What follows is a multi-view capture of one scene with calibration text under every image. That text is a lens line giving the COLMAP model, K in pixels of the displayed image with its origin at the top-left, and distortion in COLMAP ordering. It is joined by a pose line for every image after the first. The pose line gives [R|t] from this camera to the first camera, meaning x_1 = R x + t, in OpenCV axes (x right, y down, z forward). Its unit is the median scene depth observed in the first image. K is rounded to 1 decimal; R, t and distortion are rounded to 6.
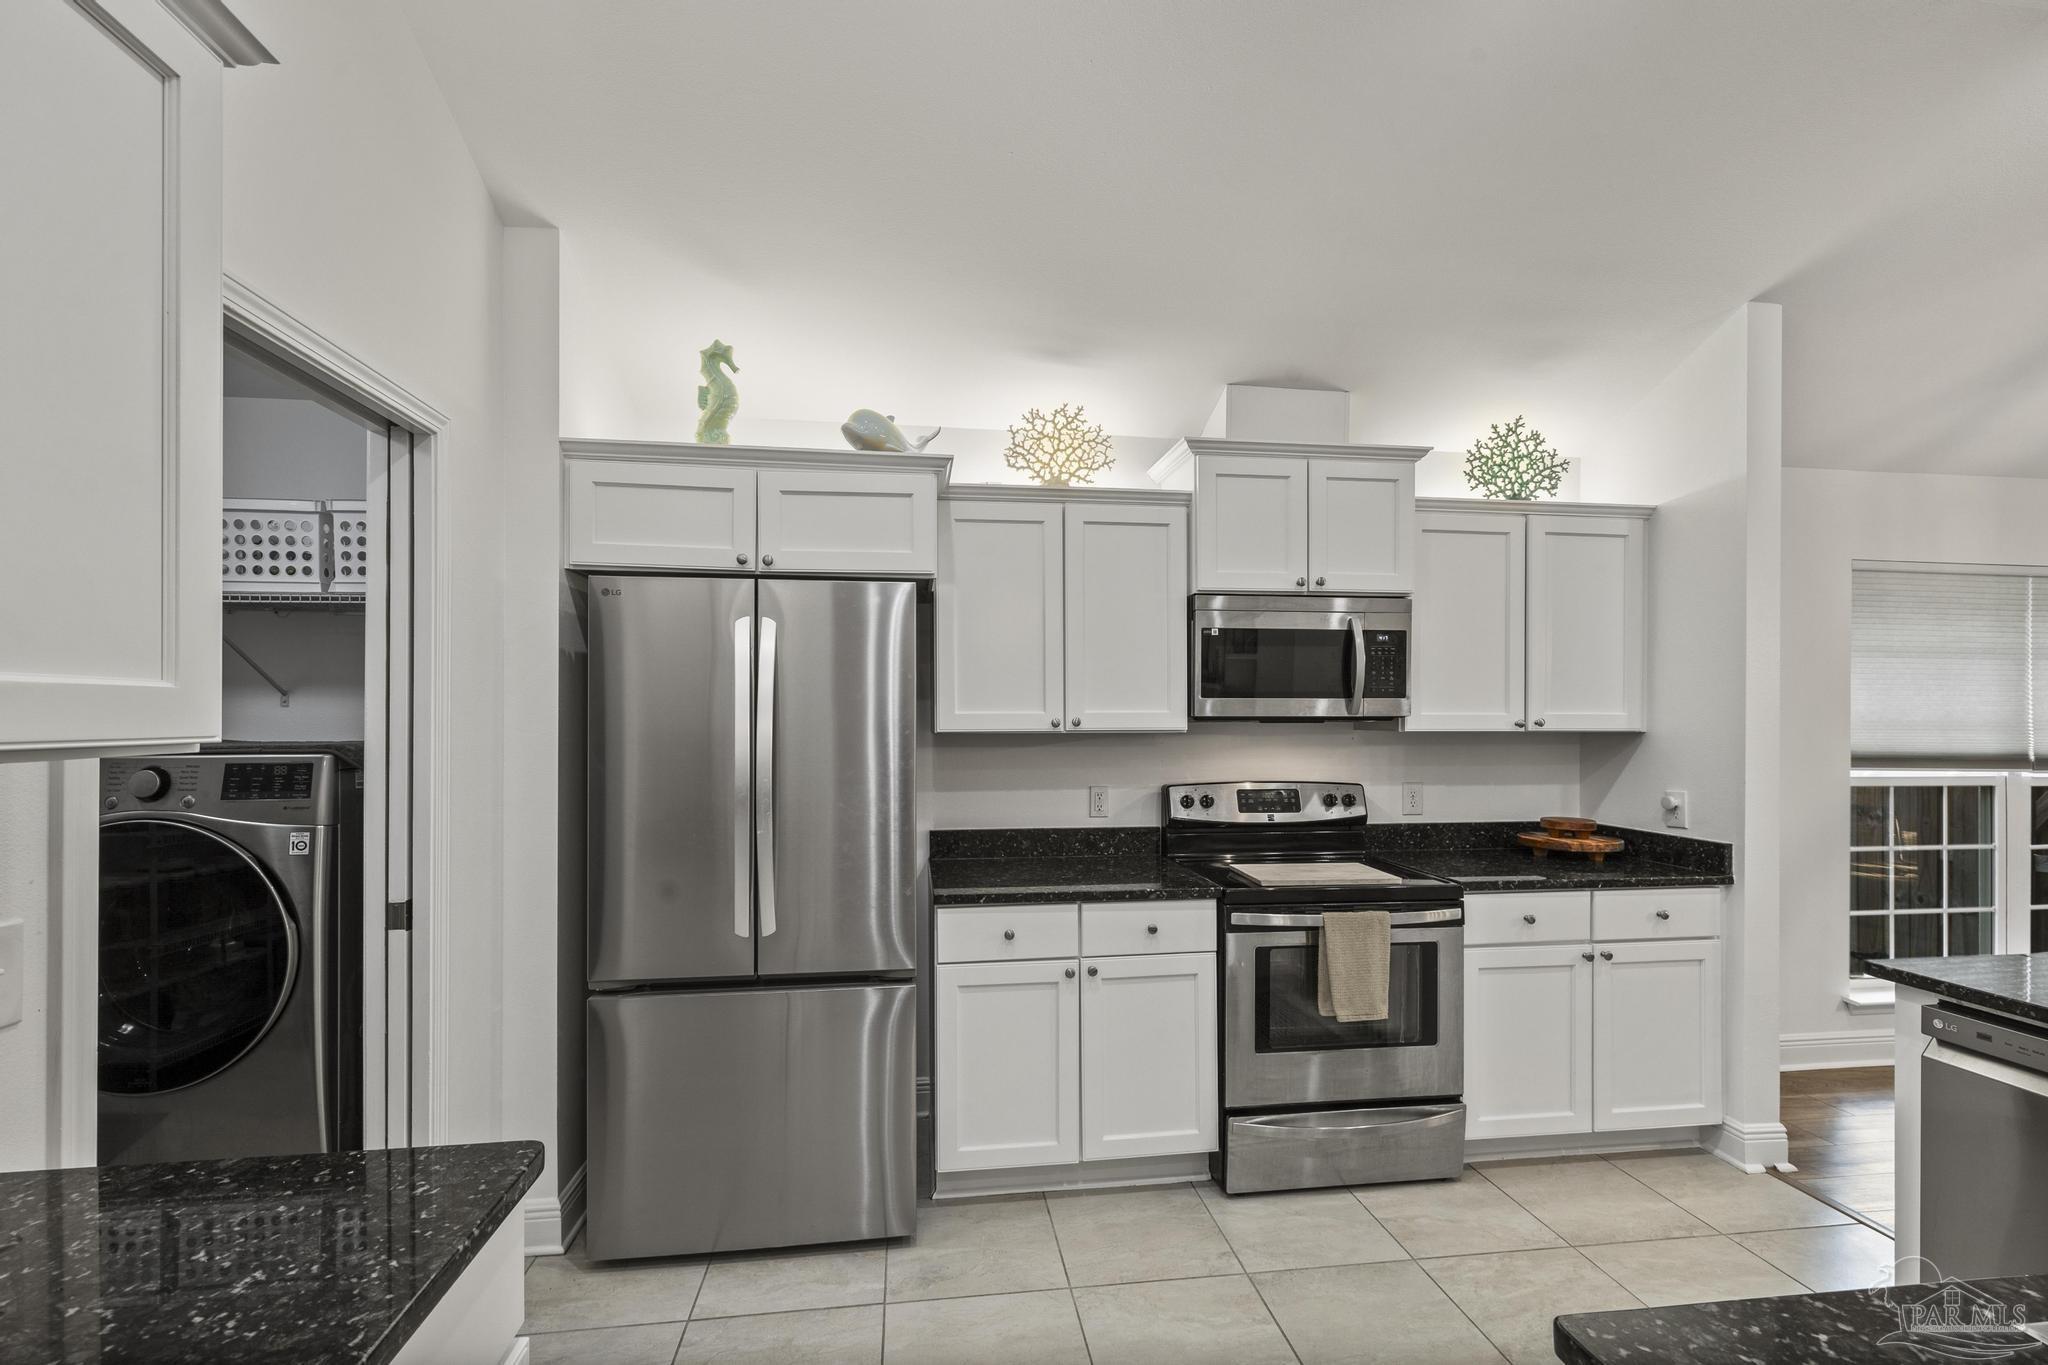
lens RADIAL K [[888.5, 0, 1017.4], [0, 888.5, 705.3], [0, 0, 1]] dist [0.003057, -0.000047]
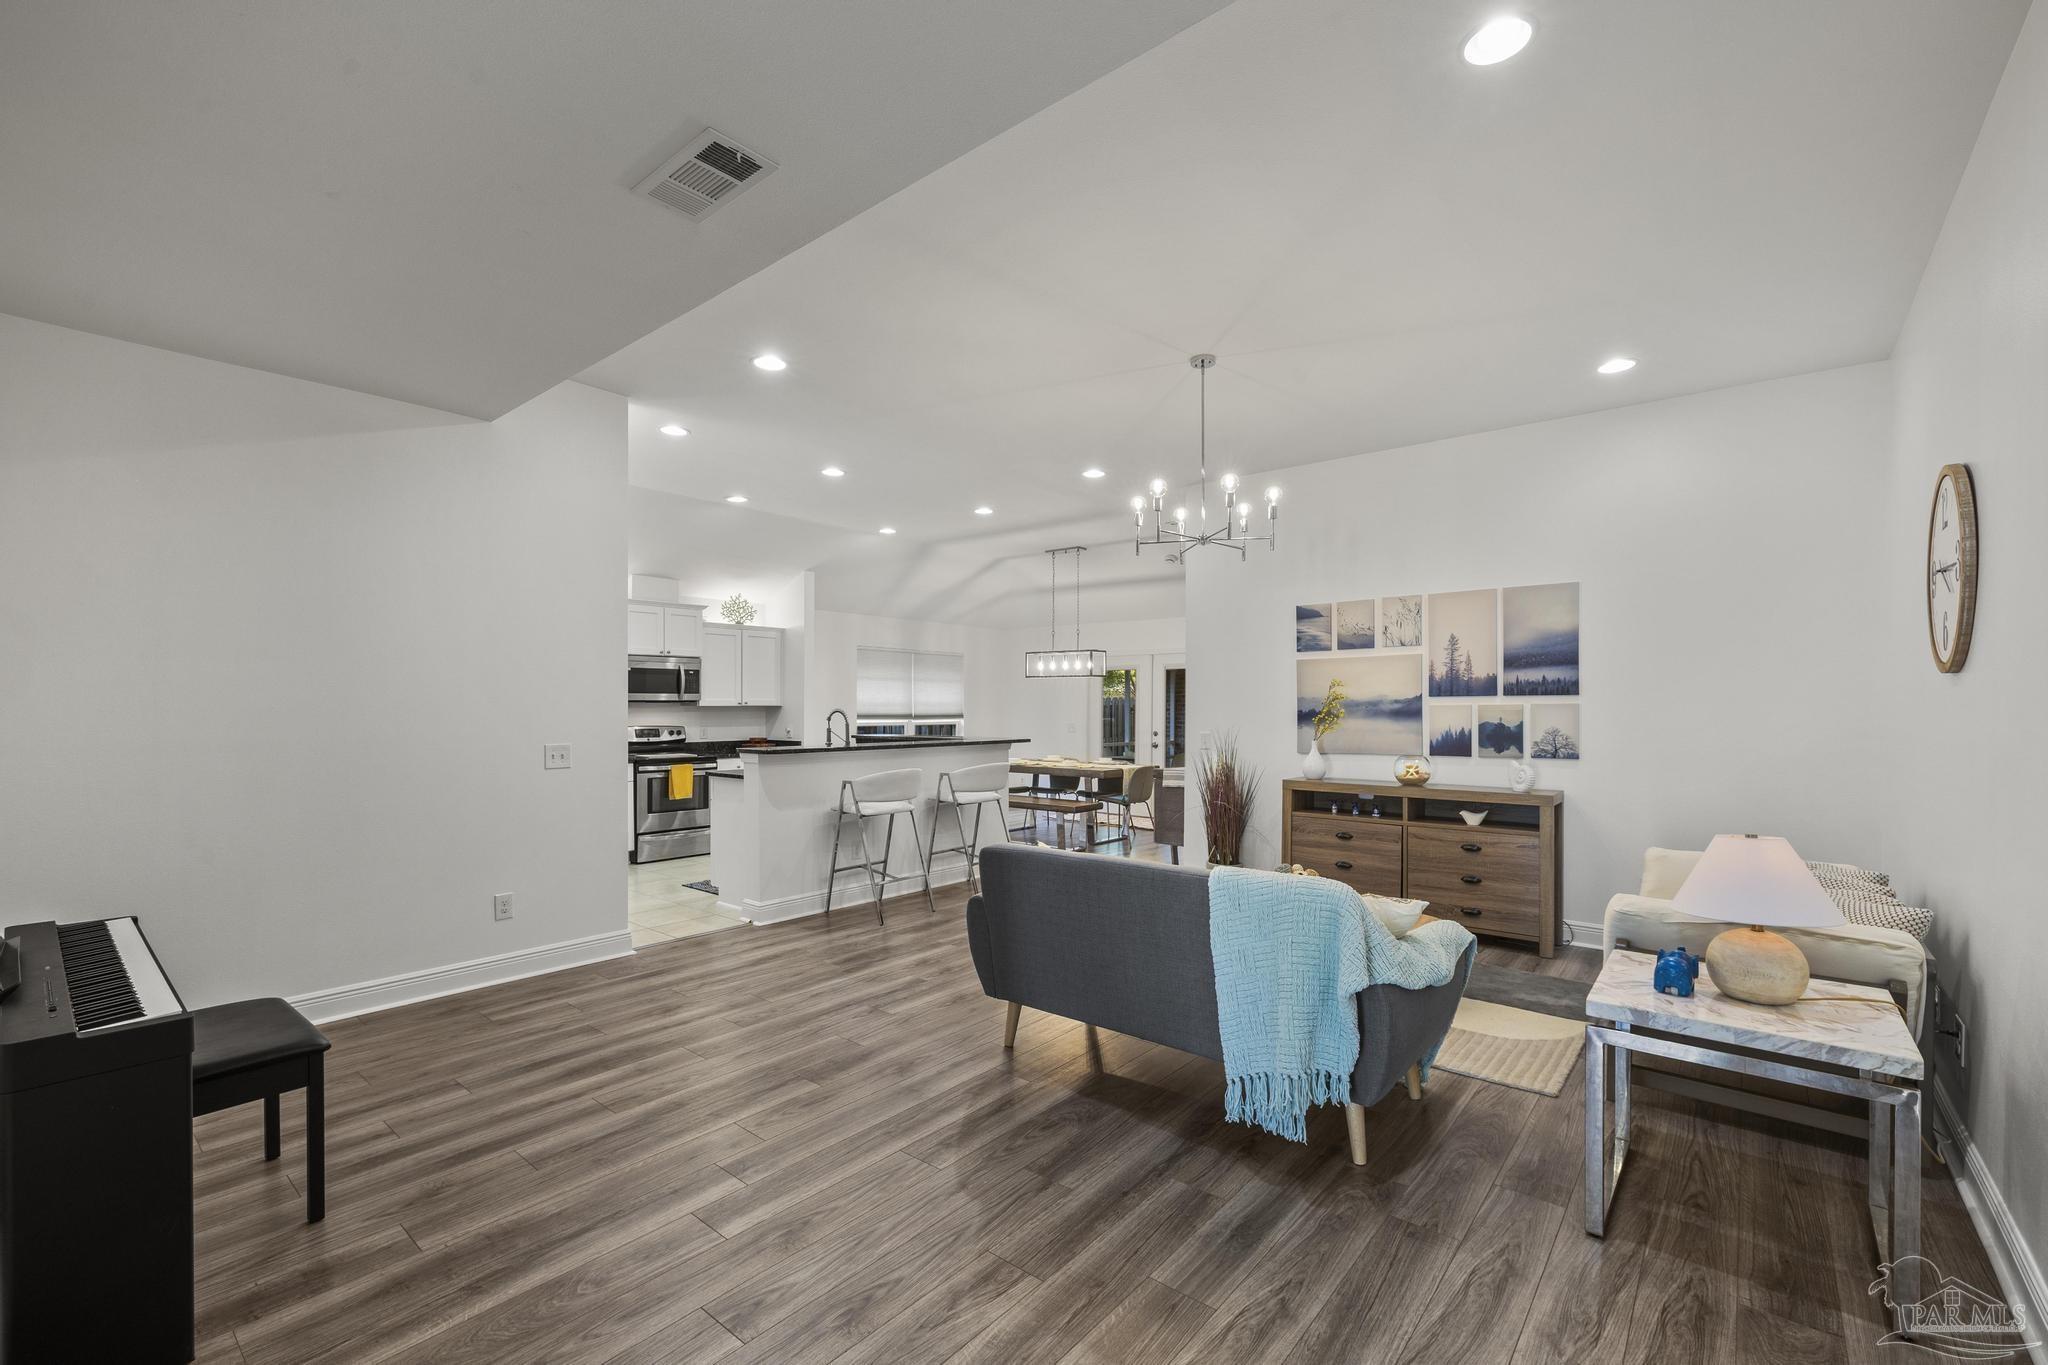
lens RADIAL K [[863.4, 0, 1025.5], [0, 863.4, 713.1], [0, 0, 1]] dist [-0.000018, -0.000191]
pose [[0.735483, -0.008881, 0.677485, -0.660622], [-0.005399, 0.999806, 0.018967, -0.004779], [-0.677522, -0.017607, 0.735292, -1.723026]]
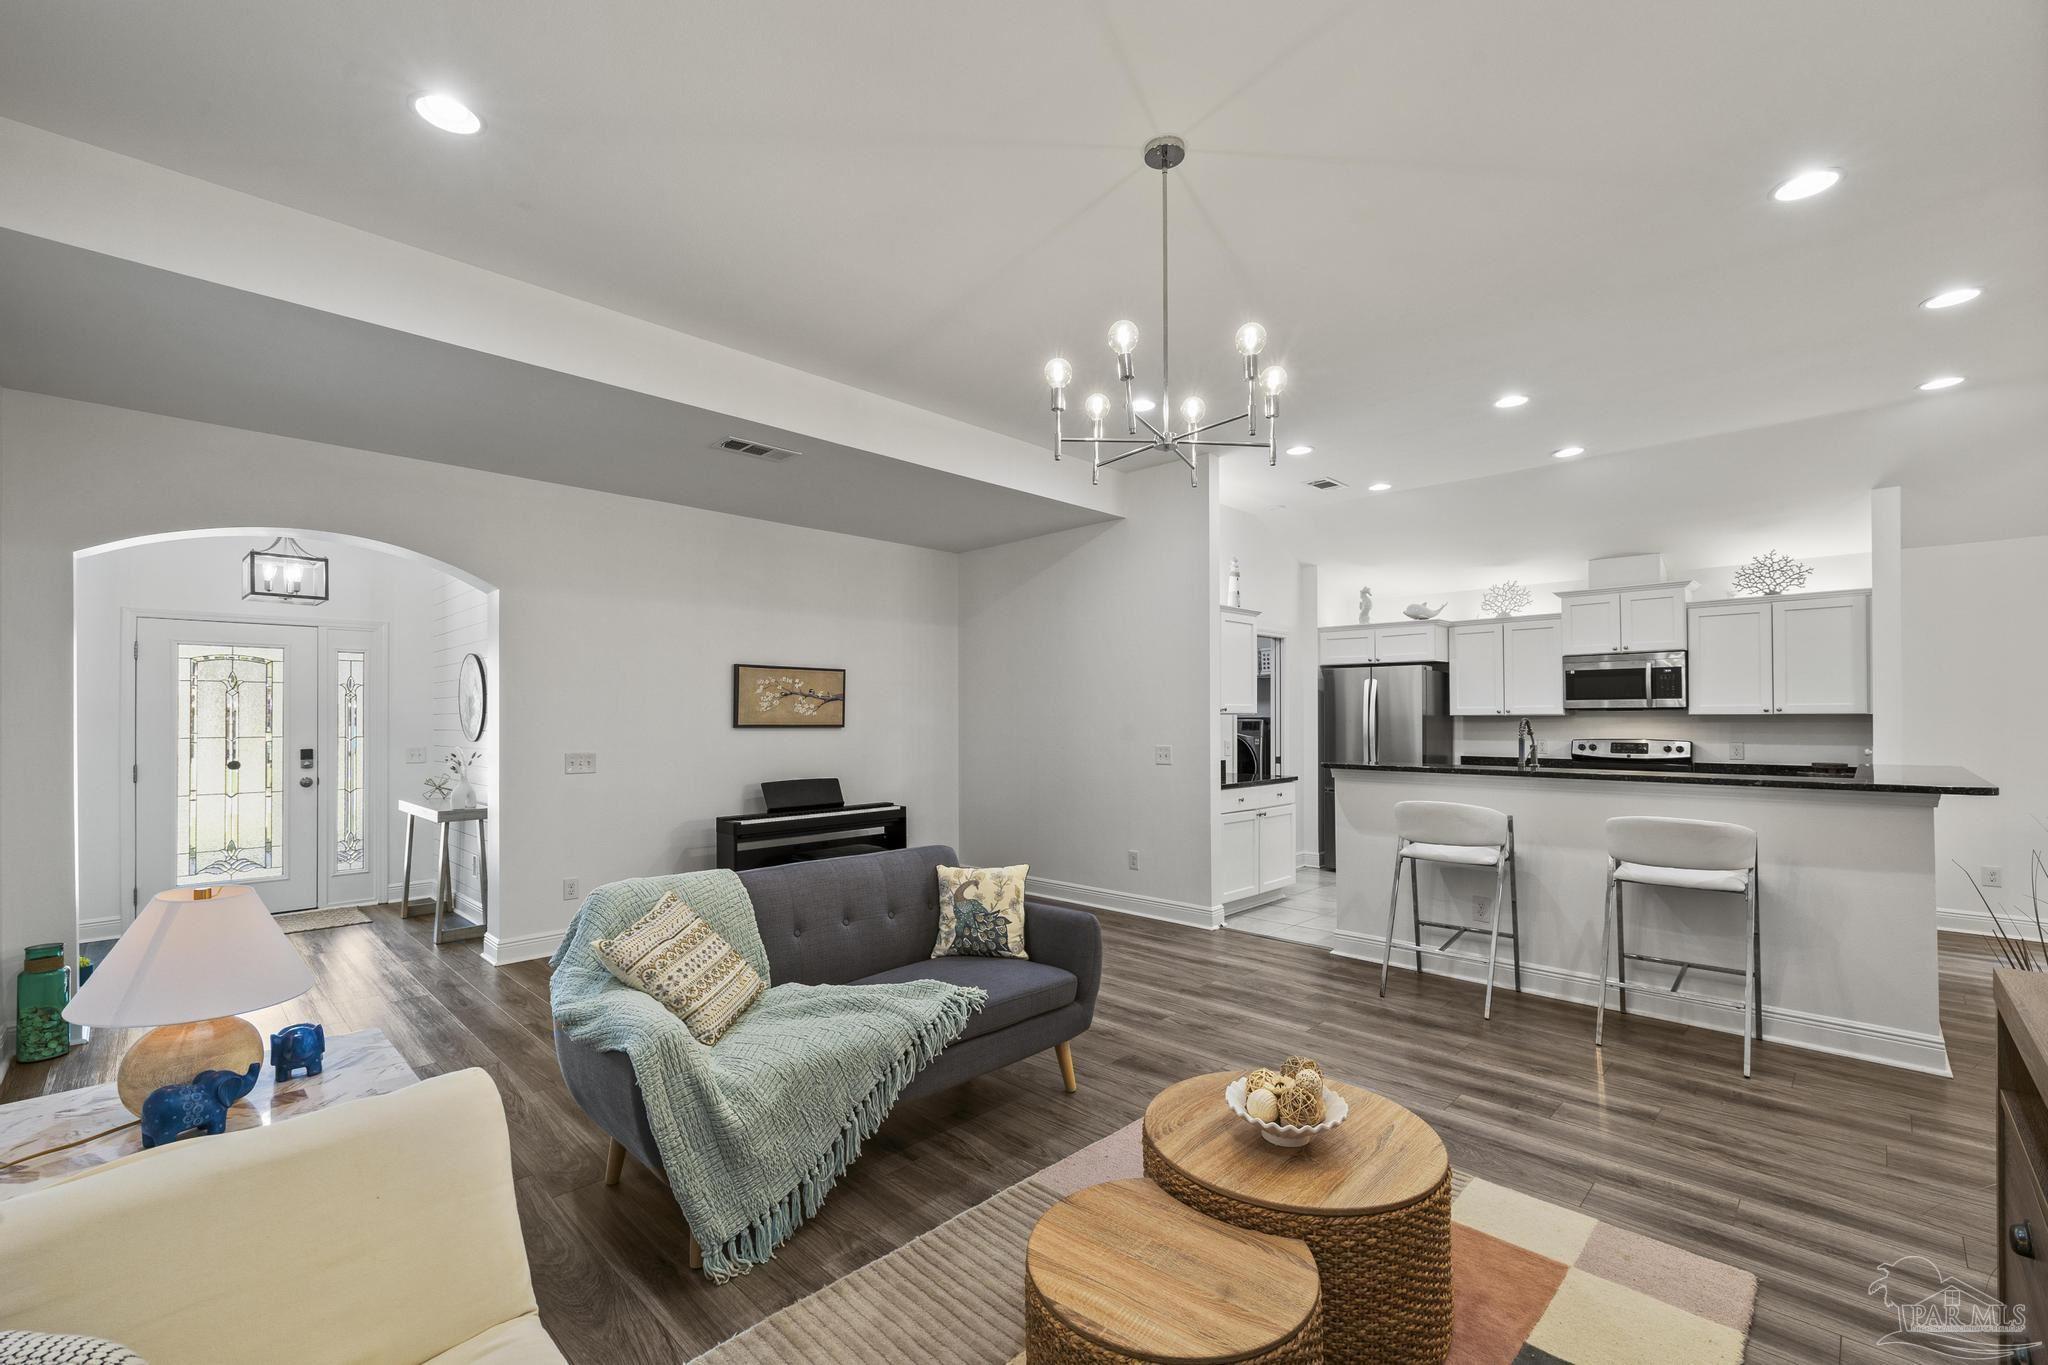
lens RADIAL K [[863.4, 0, 1025.5], [0, 863.4, 713.1], [0, 0, 1]] dist [-0.000018, -0.000191]
pose [[0.613731, -0.008412, -0.789470, 1.110311], [0.013196, 0.999913, -0.000395, 0.006906], [0.789405, -0.010176, 0.613789, -1.509319]]
